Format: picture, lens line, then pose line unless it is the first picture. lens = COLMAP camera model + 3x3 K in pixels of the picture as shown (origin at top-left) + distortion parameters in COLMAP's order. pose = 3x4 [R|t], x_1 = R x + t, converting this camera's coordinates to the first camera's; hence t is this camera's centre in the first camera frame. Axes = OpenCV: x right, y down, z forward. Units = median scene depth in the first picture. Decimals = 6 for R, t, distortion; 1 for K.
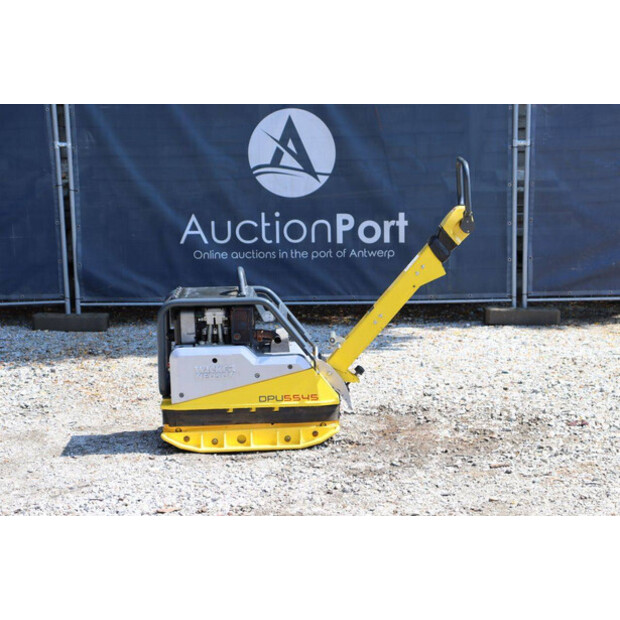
lens RADIAL K [[1401.7, 0, 317.7], [0, 1401.7, 313.1], [0, 0, 1]] dist [0.414173, 0.168122]
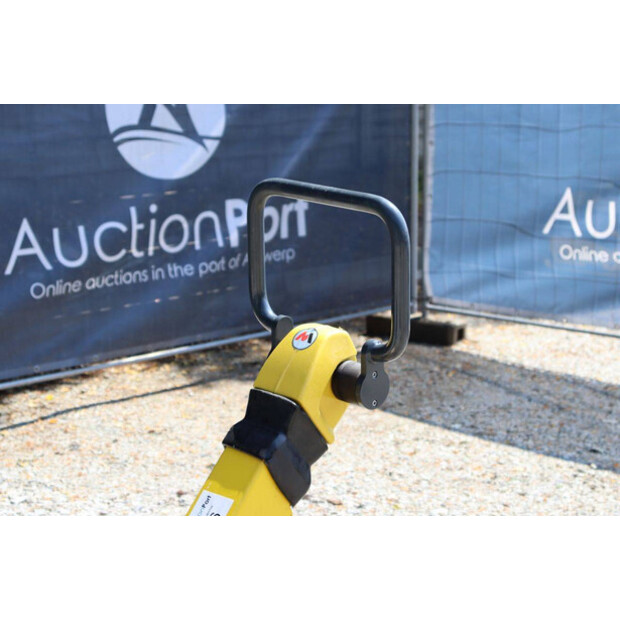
lens RADIAL K [[1459.6, 0, 316.0], [0, 1459.6, 313.5], [0, 0, 1]] dist [0.415123, 0.488959]
pose [[0.723893, -0.115910, 0.680106, -0.133483], [0.094684, 0.993149, 0.068481, -0.102374], [-0.683385, 0.014823, 0.729908, 0.745838]]
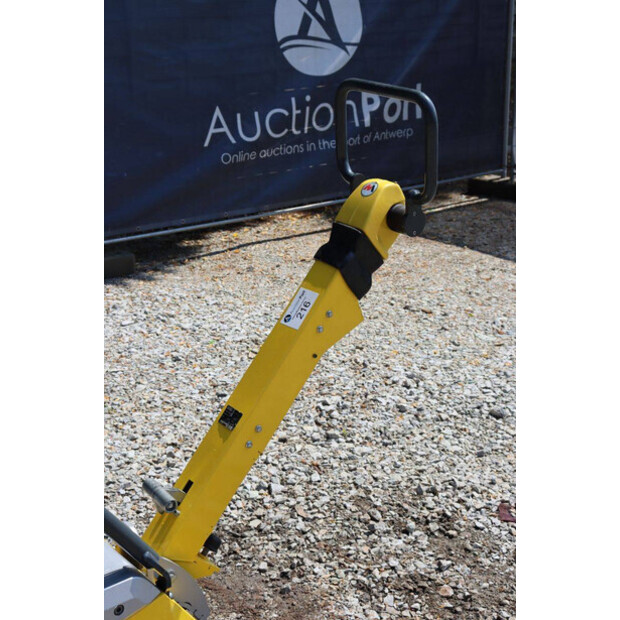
lens RADIAL K [[1104.4, 0, 311.7], [0, 1104.4, 317.8], [0, 0, 1]] dist [0.207723, 0.055025]
pose [[0.805700, -0.179582, 0.564444, -0.145375], [0.093073, 0.979478, 0.178774, -0.100250], [-0.584965, -0.091504, 0.805880, 0.694391]]
